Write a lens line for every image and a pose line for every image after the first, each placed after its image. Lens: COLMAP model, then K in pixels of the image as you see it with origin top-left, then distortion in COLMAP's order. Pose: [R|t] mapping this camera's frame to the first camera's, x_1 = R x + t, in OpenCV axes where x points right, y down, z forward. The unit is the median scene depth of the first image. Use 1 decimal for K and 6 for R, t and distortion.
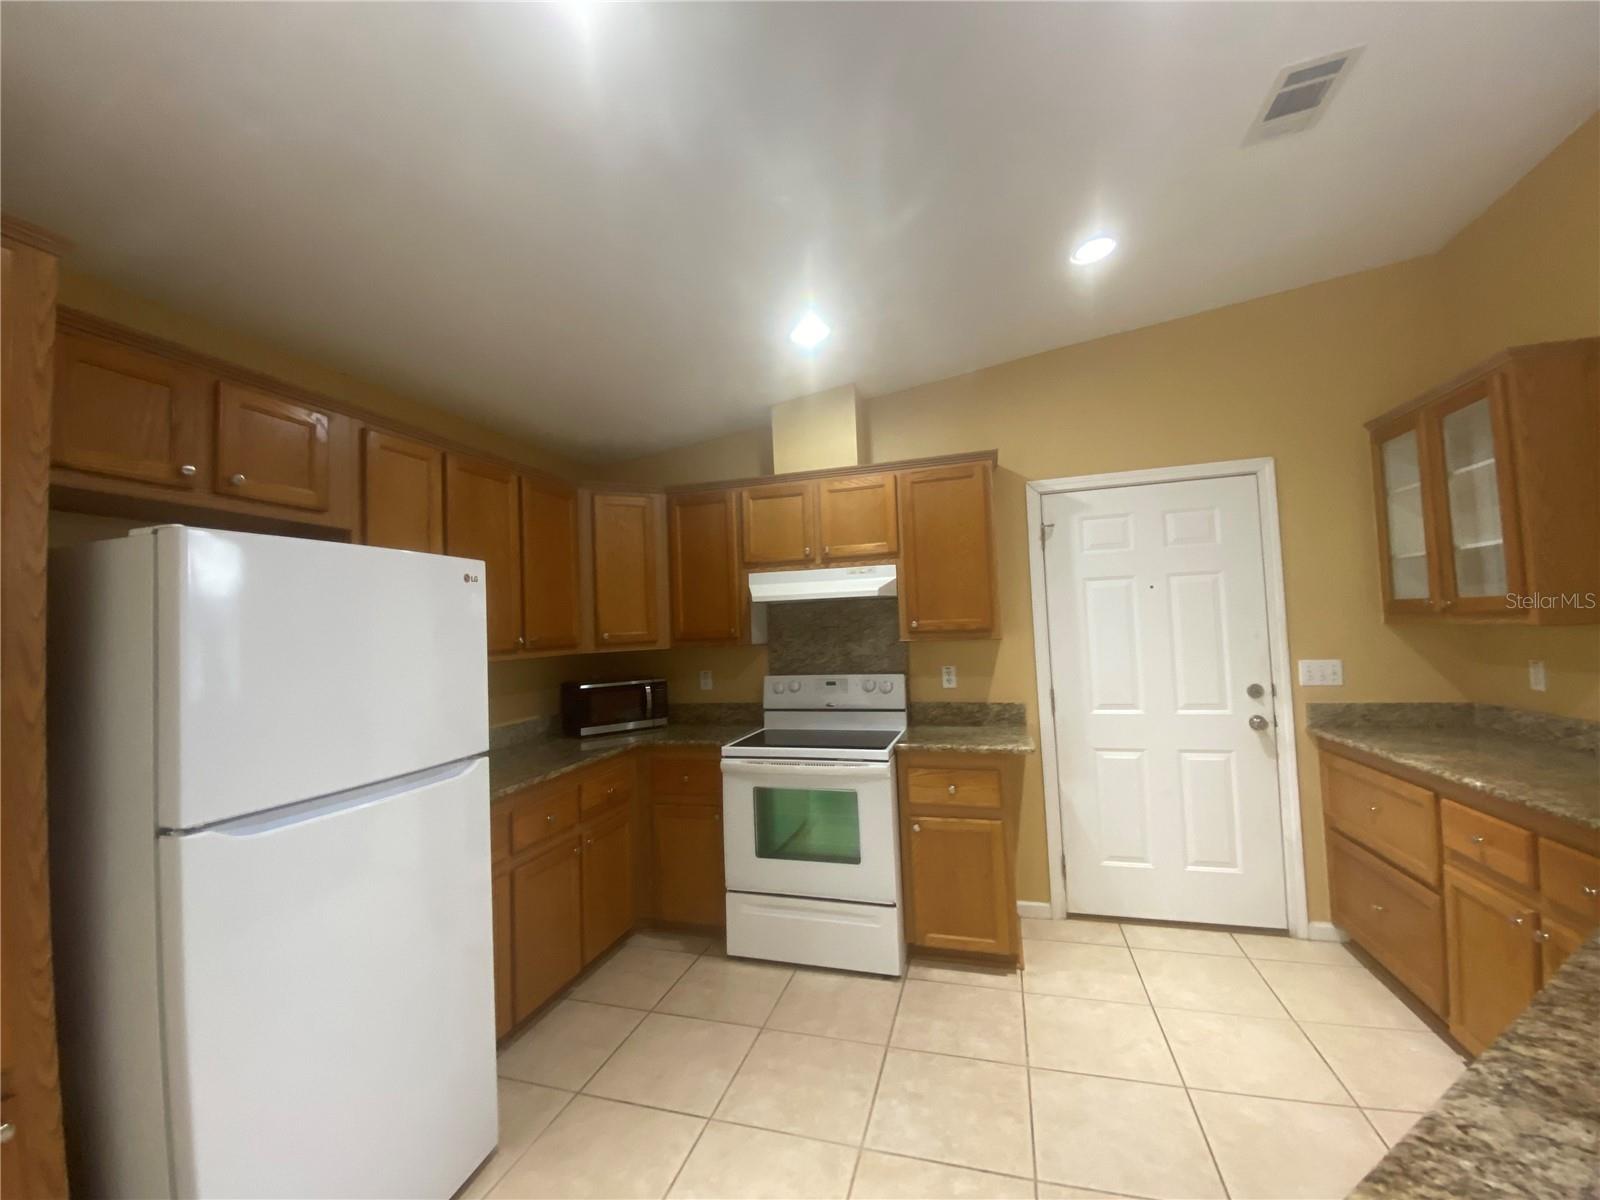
lens RADIAL K [[650.9, 0, 796.1], [0, 650.9, 594.4], [0, 0, 1]] dist [0.027182, -0.024824]
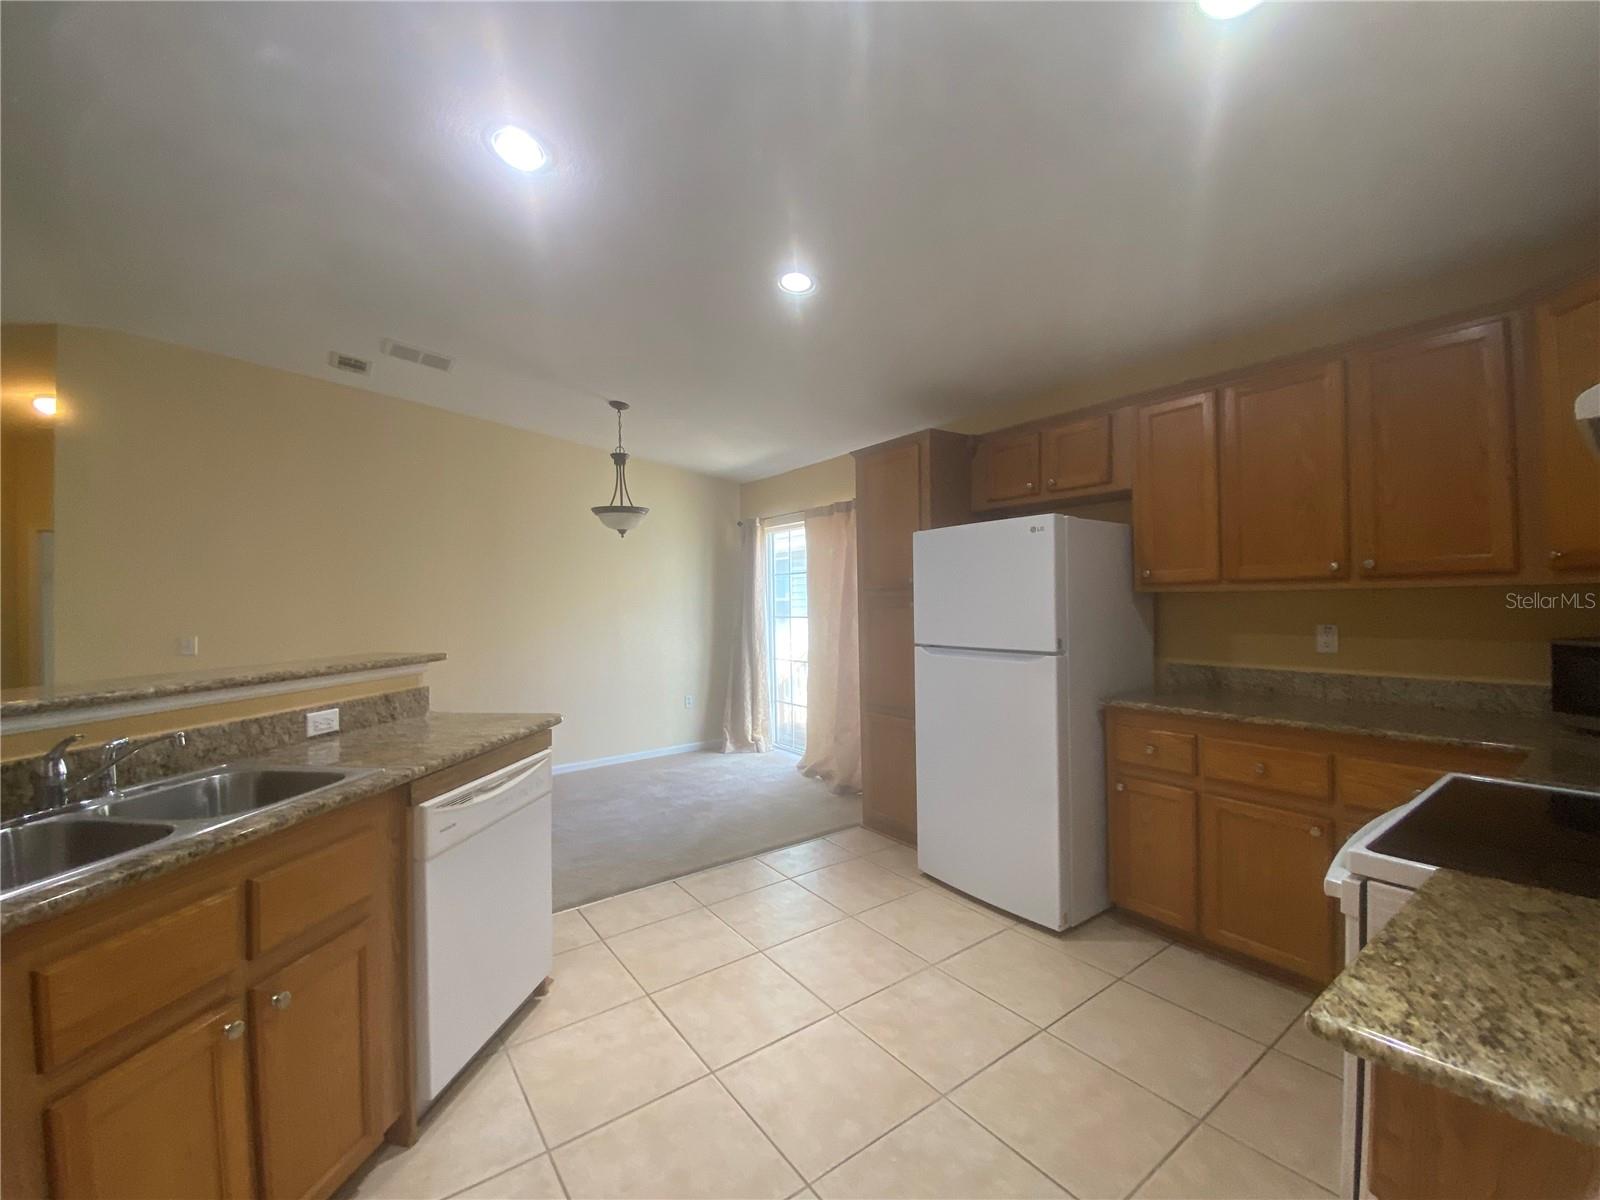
lens RADIAL K [[650.9, 0, 796.1], [0, 650.9, 594.4], [0, 0, 1]] dist [0.027182, -0.024824]
pose [[-0.601802, 0.037594, -0.797760, 0.625625], [0.076247, 0.997033, -0.010533, 0.061177], [0.794997, -0.067166, -0.602883, 0.933725]]
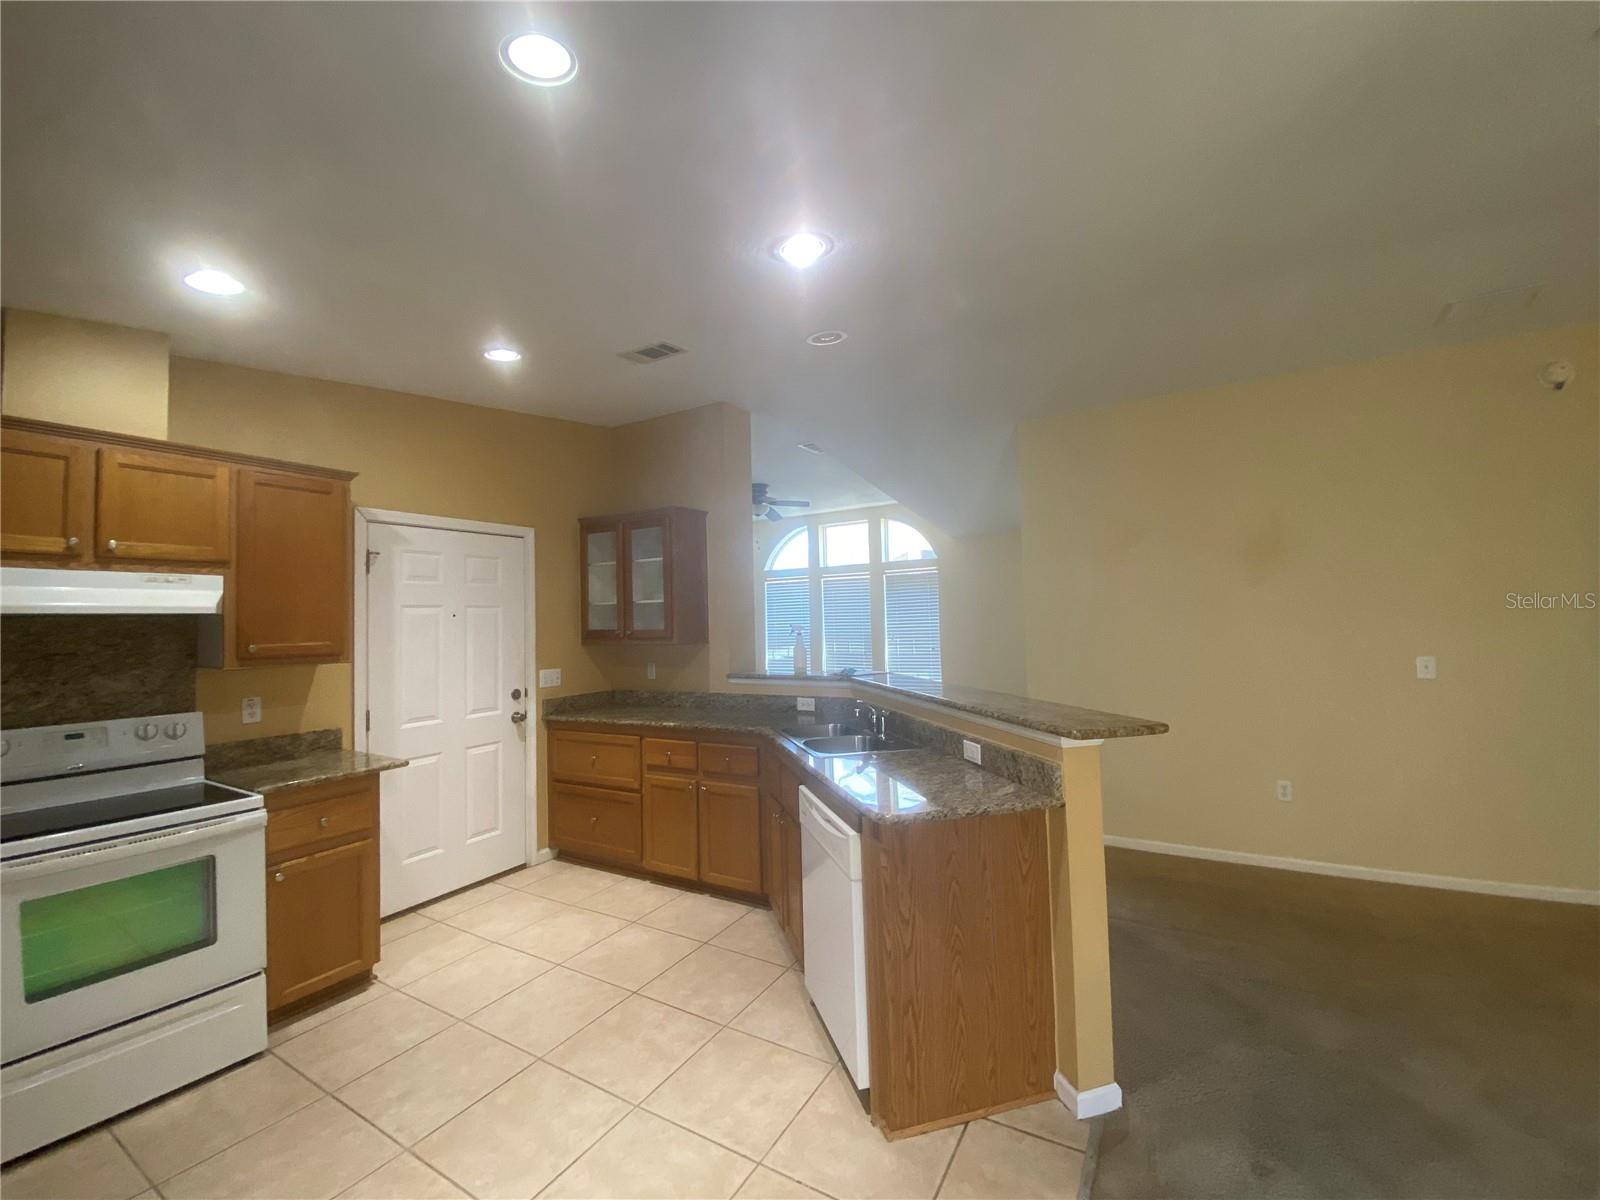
lens RADIAL K [[650.9, 0, 796.1], [0, 650.9, 594.4], [0, 0, 1]] dist [0.027182, -0.024824]
pose [[0.238706, 0.070413, 0.968536, -0.520538], [-0.028791, 0.997442, -0.065418, 0.011159], [-0.970665, -0.012269, 0.240122, 0.104318]]
